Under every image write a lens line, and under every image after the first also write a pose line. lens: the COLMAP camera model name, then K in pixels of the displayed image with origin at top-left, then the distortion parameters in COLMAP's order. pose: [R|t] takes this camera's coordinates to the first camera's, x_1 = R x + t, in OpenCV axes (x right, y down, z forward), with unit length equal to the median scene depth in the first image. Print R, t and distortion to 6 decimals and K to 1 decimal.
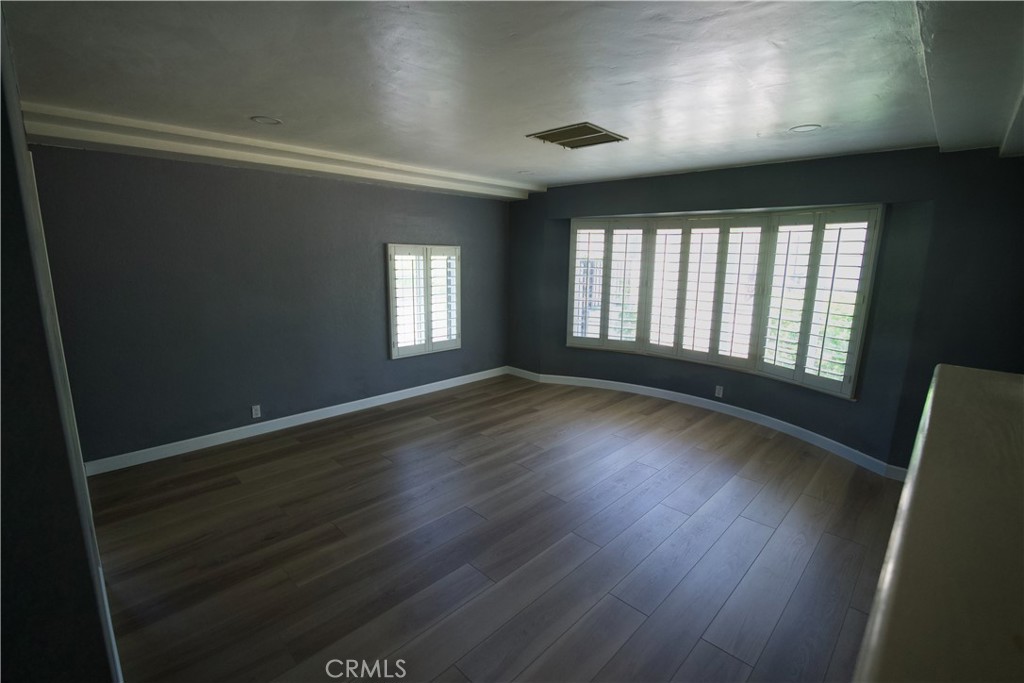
lens RADIAL K [[459.3, 0, 512.0], [0, 459.3, 341.5], [0, 0, 1]] dist [-0.013432, -0.000158]
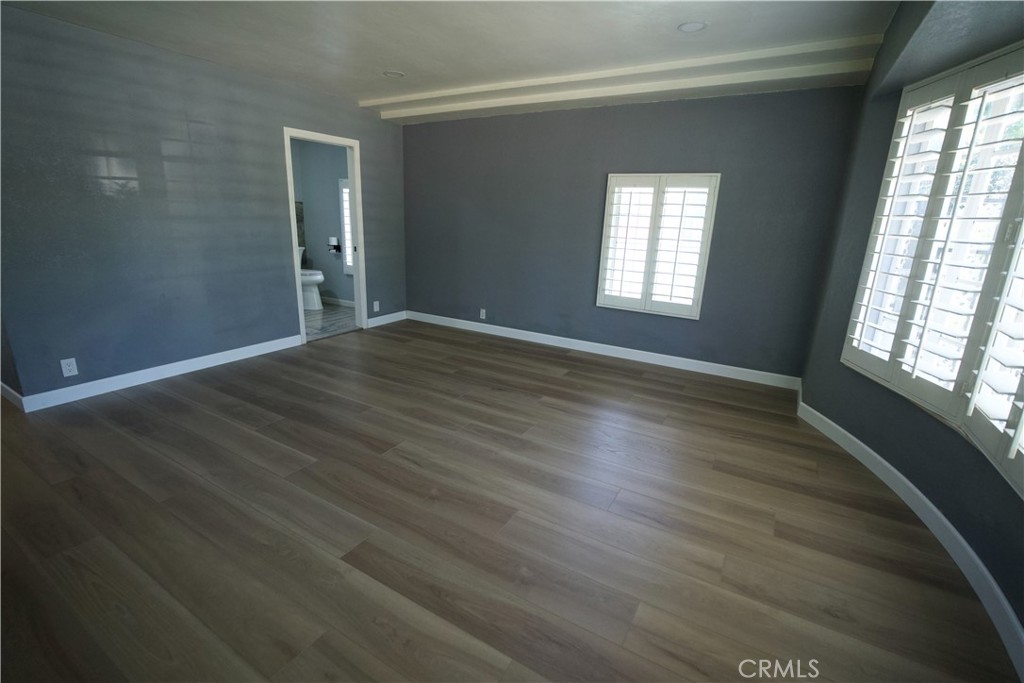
lens RADIAL K [[459.3, 0, 512.0], [0, 459.3, 341.5], [0, 0, 1]] dist [-0.013432, -0.000158]
pose [[0.230530, 0.249570, -0.940516, 0.596161], [-0.209456, 0.956619, 0.202503, -0.044576], [0.950255, 0.150314, 0.272804, 0.632228]]
